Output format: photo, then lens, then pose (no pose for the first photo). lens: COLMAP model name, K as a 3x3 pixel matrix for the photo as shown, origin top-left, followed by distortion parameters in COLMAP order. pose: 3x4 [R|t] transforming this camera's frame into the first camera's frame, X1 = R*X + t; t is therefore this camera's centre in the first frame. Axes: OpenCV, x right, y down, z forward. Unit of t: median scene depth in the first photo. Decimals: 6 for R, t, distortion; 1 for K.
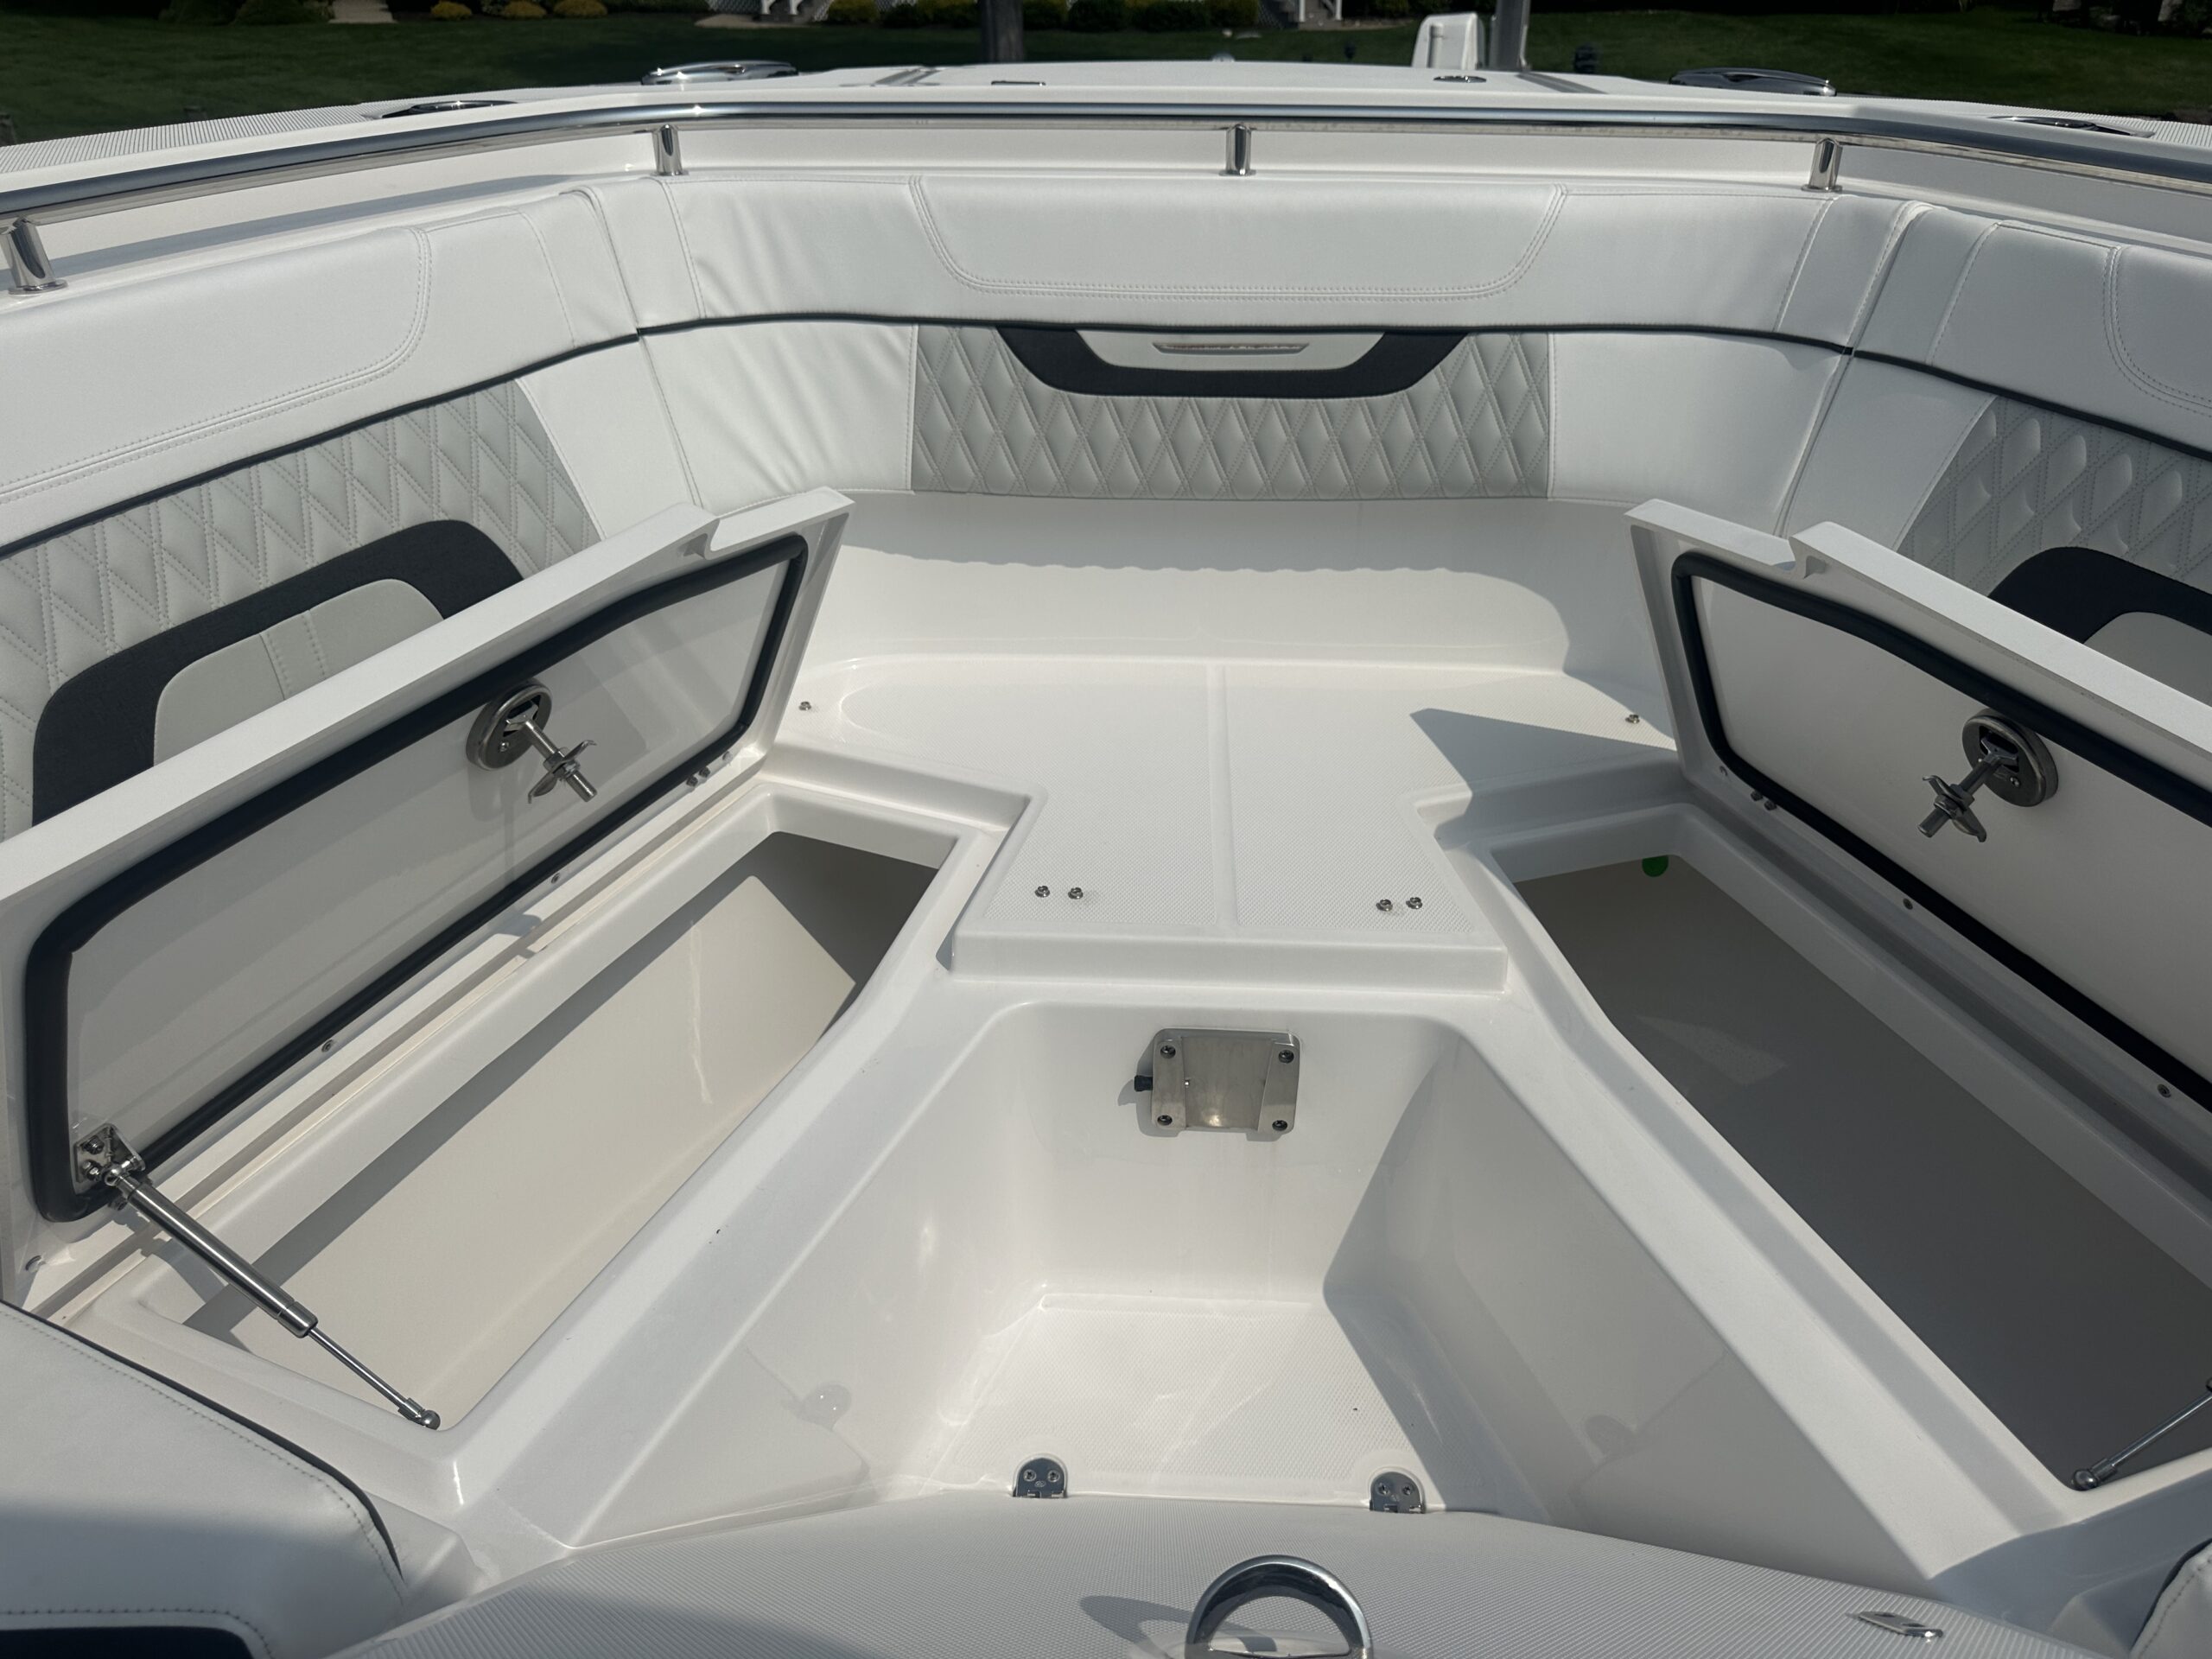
lens RADIAL K [[1577.5, 0, 1121.3], [0, 1577.5, 833.7], [0, 0, 1]] dist [0.040317, -0.050099]
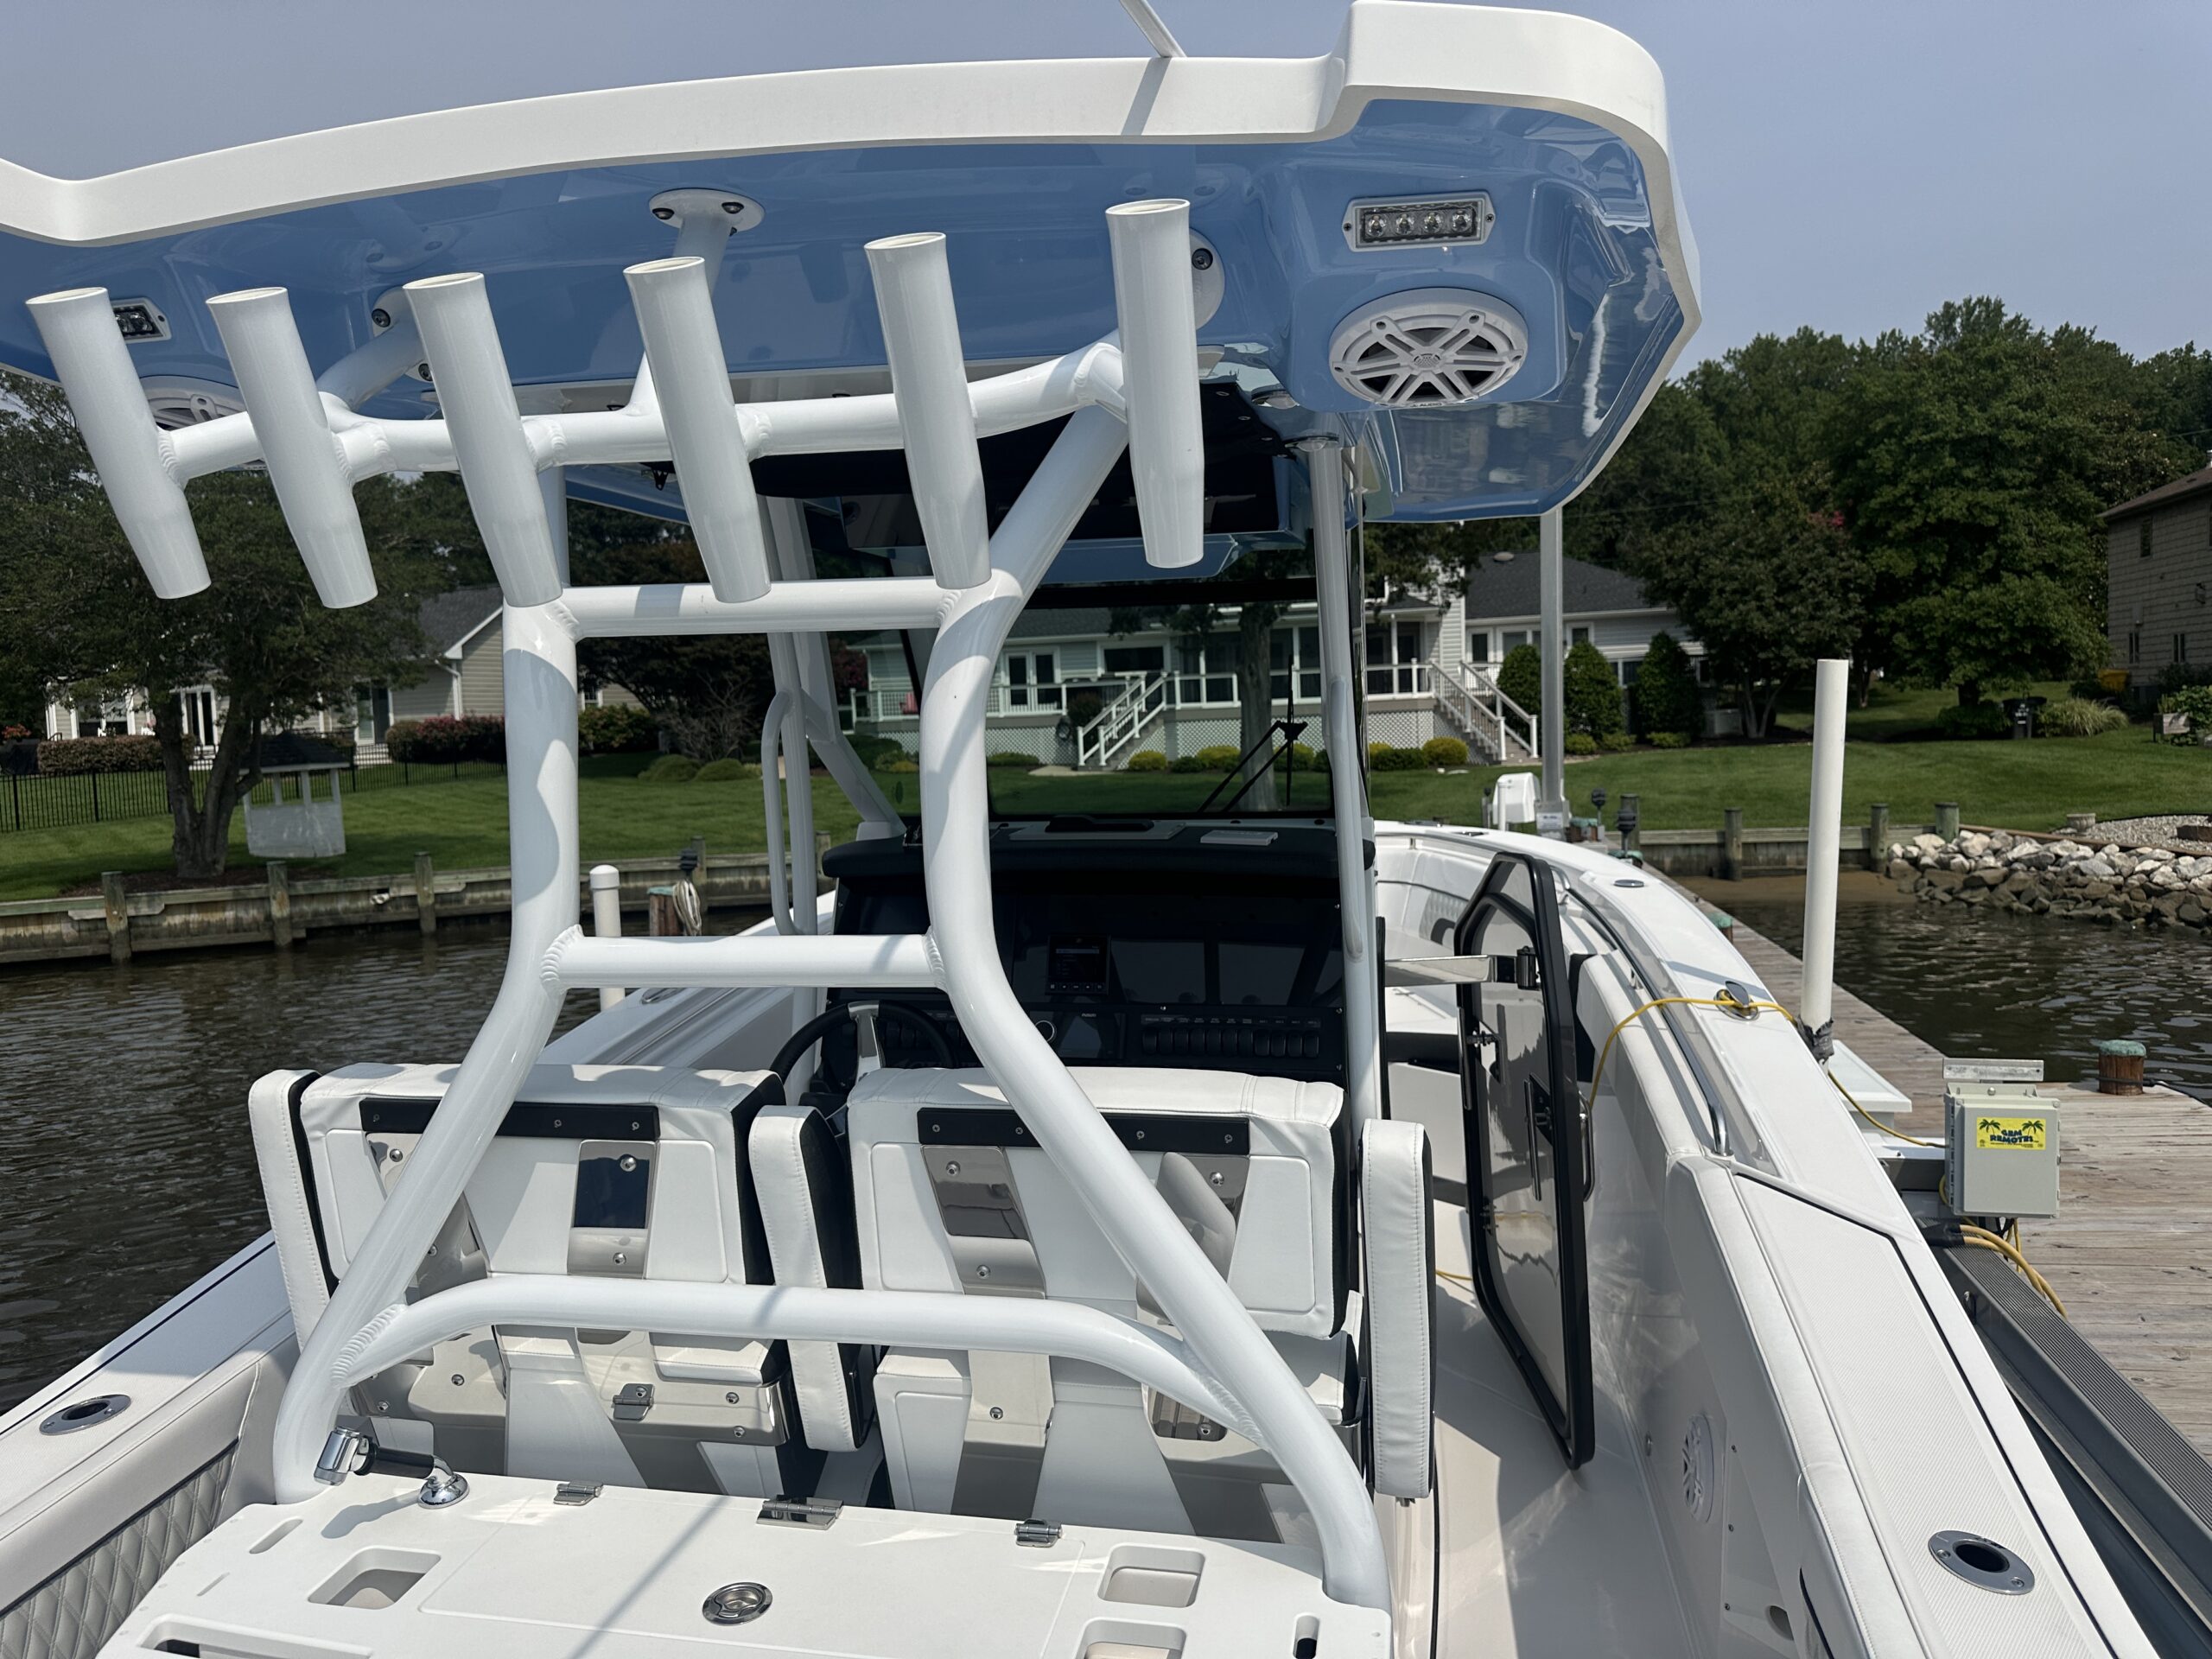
lens RADIAL K [[1577.5, 0, 1113.3], [0, 1577.5, 814.0], [0, 0, 1]] dist [0.040317, -0.050099]
pose [[0.985396, -0.020428, -0.169046, 0.019770], [-0.052895, 0.906939, -0.417928, 0.067265], [0.161852, 0.420767, 0.892614, -0.149989]]
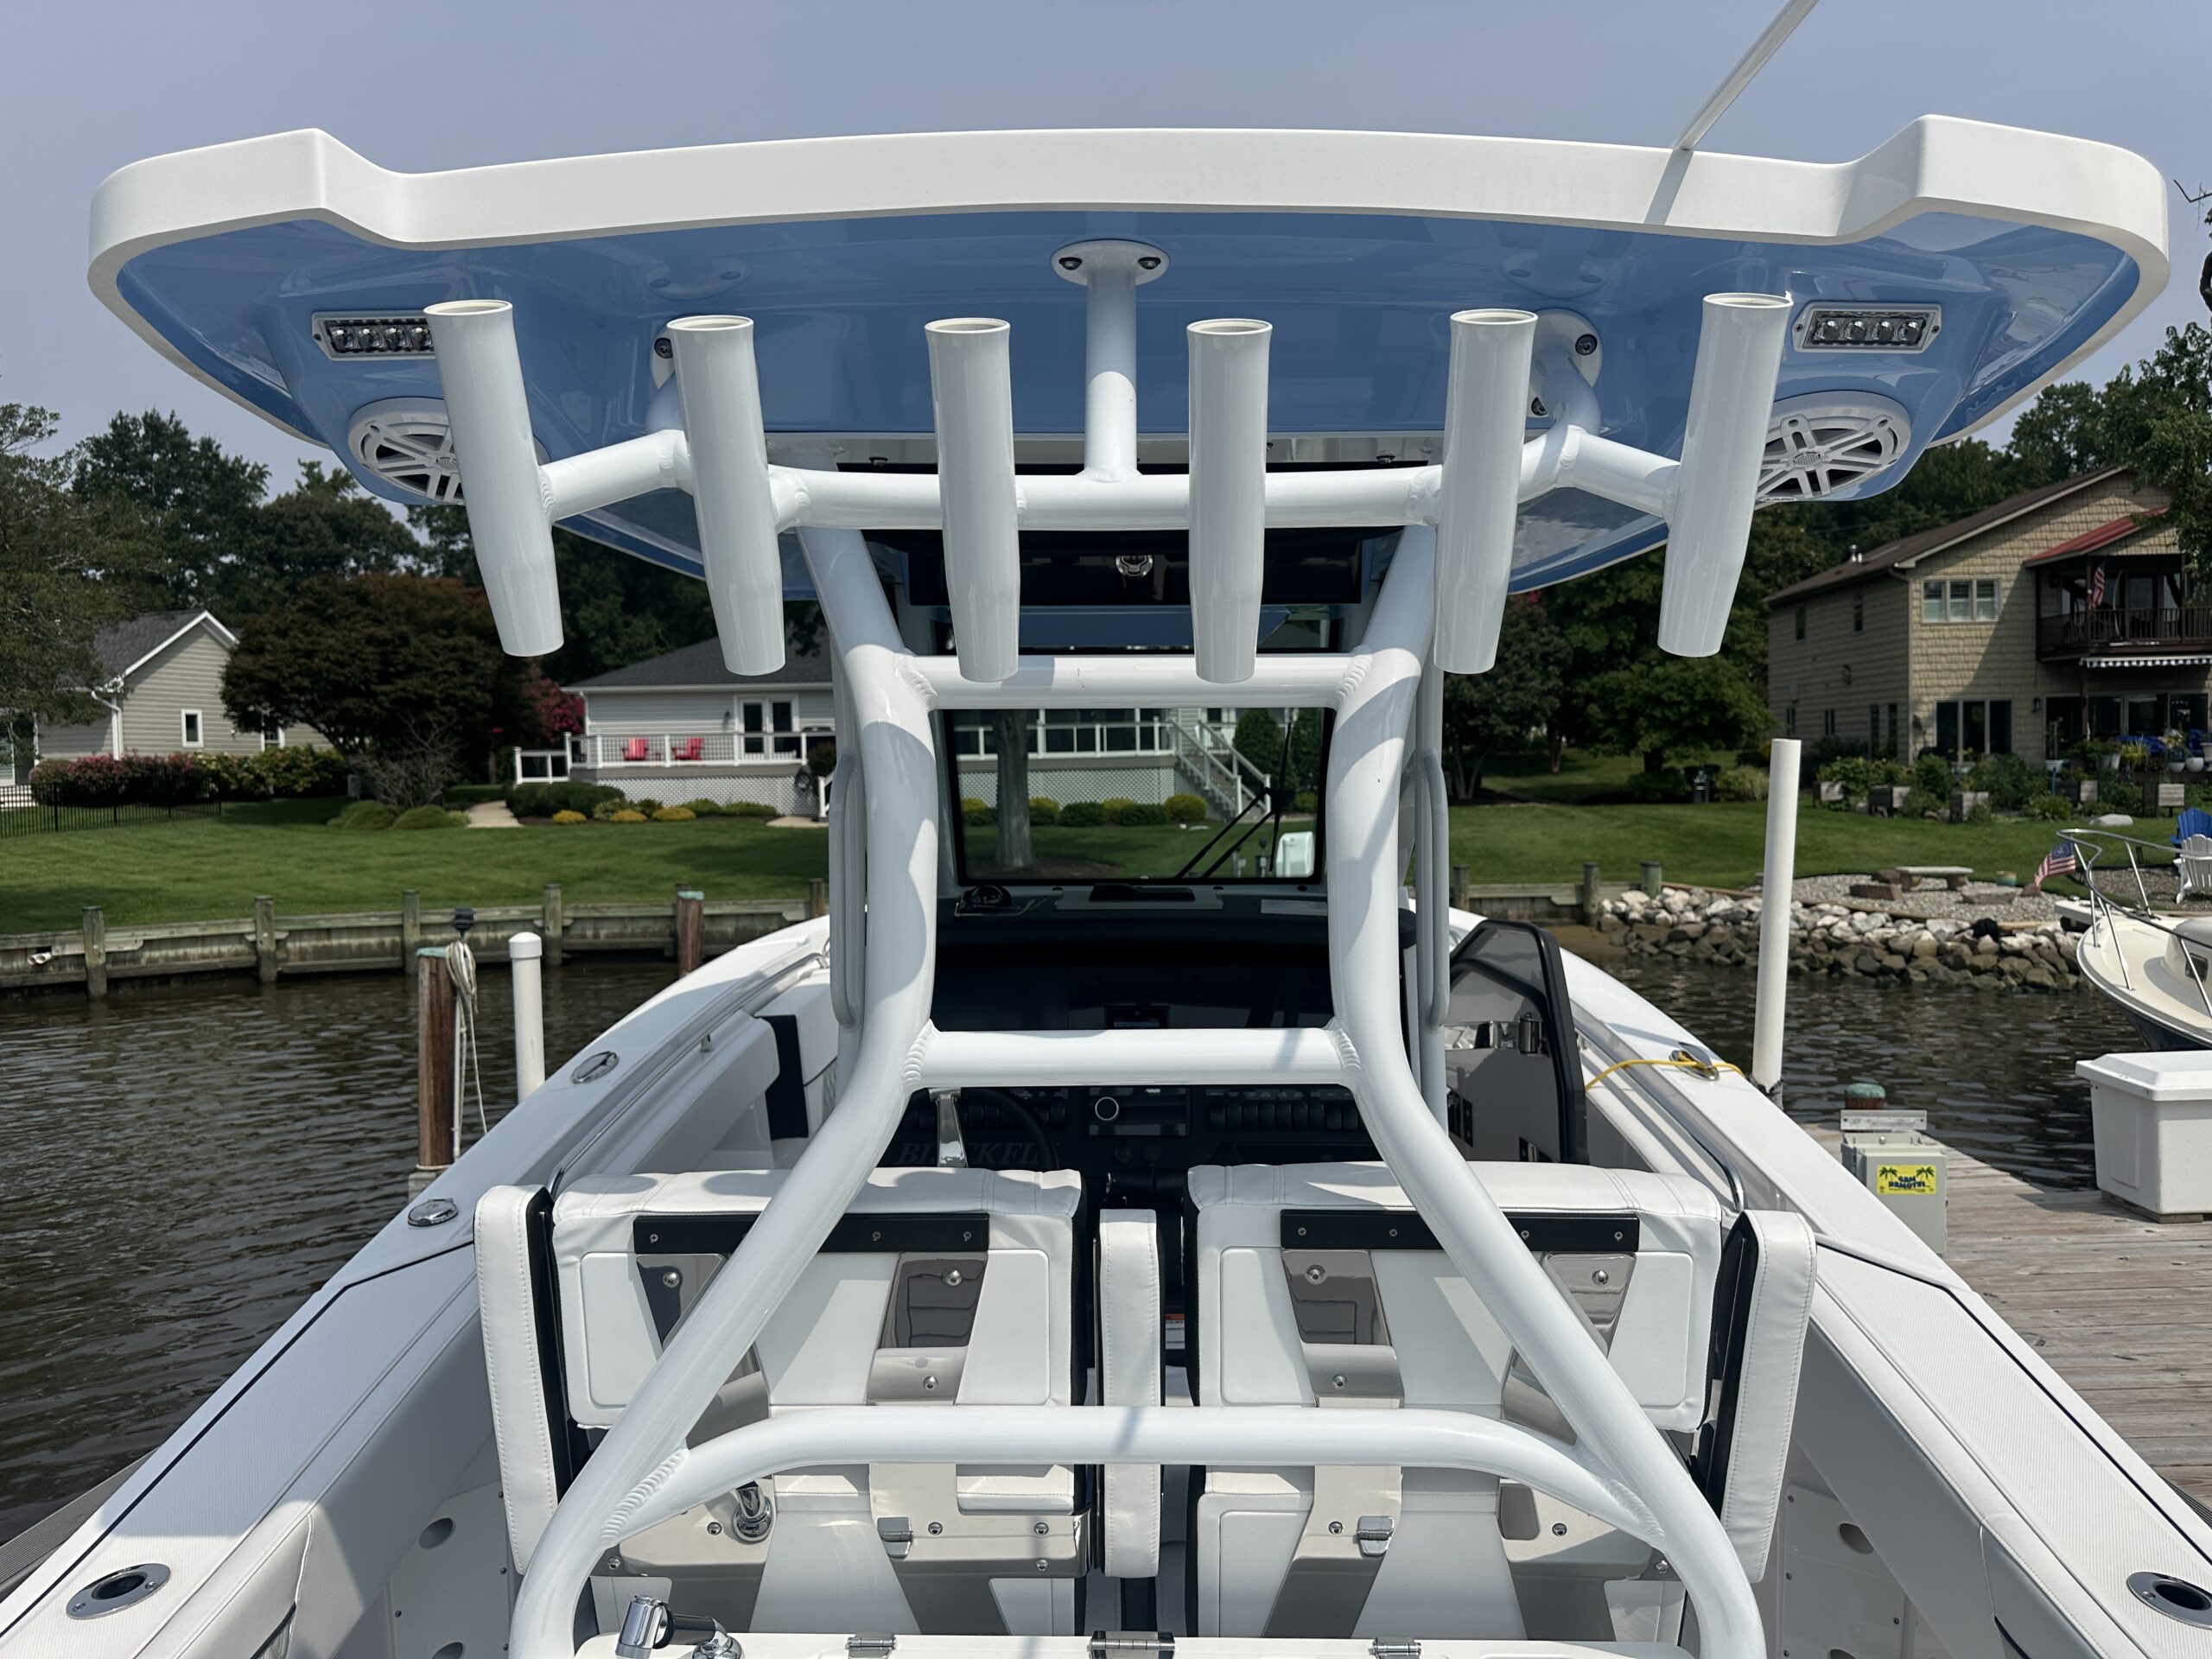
lens RADIAL K [[1577.5, 0, 1120.0], [0, 1577.5, 823.4], [0, 0, 1]] dist [0.040317, -0.050099]
pose [[0.999813, -0.014366, 0.012927, -0.001542], [0.018622, 0.895026, -0.445626, 0.065763], [-0.005168, 0.445783, 0.895126, -0.150220]]
